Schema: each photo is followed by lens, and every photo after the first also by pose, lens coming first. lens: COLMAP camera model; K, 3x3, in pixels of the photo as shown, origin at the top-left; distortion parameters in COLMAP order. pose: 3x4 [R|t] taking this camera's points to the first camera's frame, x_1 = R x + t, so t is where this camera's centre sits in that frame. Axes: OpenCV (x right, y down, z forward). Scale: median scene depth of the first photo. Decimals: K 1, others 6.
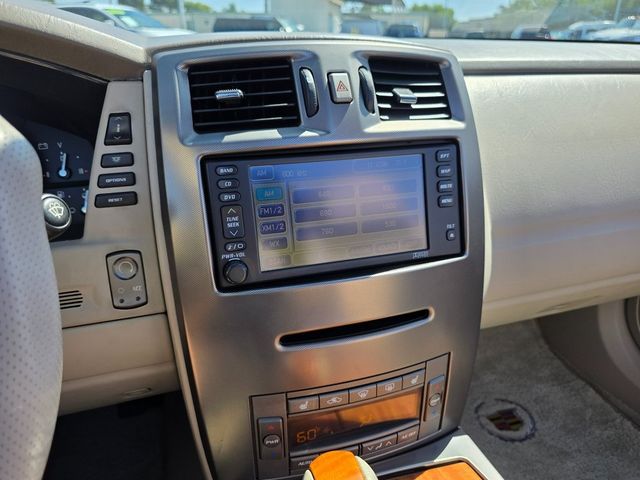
lens RADIAL K [[430.6, 0, 316.5], [0, 430.6, 246.8], [0, 0, 1]] dist [0.032838, -0.025286]
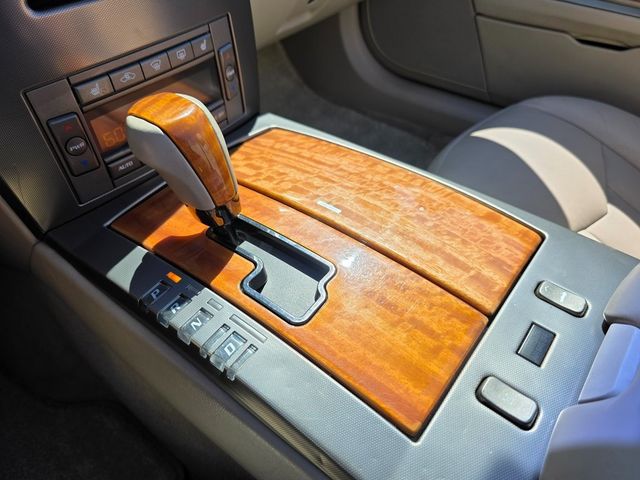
lens RADIAL K [[443.6, 0, 319.9], [0, 443.6, 250.7], [0, 0, 1]] dist [-0.003242, -0.001388]
pose [[0.822090, -0.414314, 0.390527, -0.134974], [0.247074, 0.877560, 0.410904, 0.380655], [-0.512954, -0.241312, 0.823800, -0.043723]]
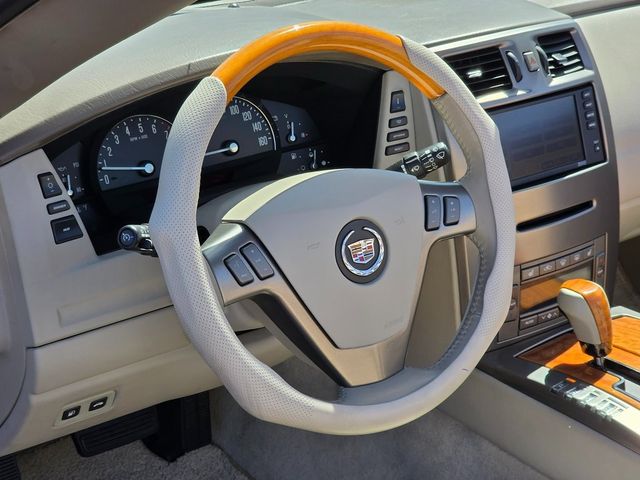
lens RADIAL K [[1268.0, 0, 320.0], [0, 1268.0, 240.0], [0, 0, 1]] dist [-0.071948, 0.072874]
pose [[0.943597, -0.139321, 0.300356, -1.899838], [0.151866, 0.988224, -0.018711, 0.218237], [-0.294213, 0.063270, 0.953643, -2.771042]]
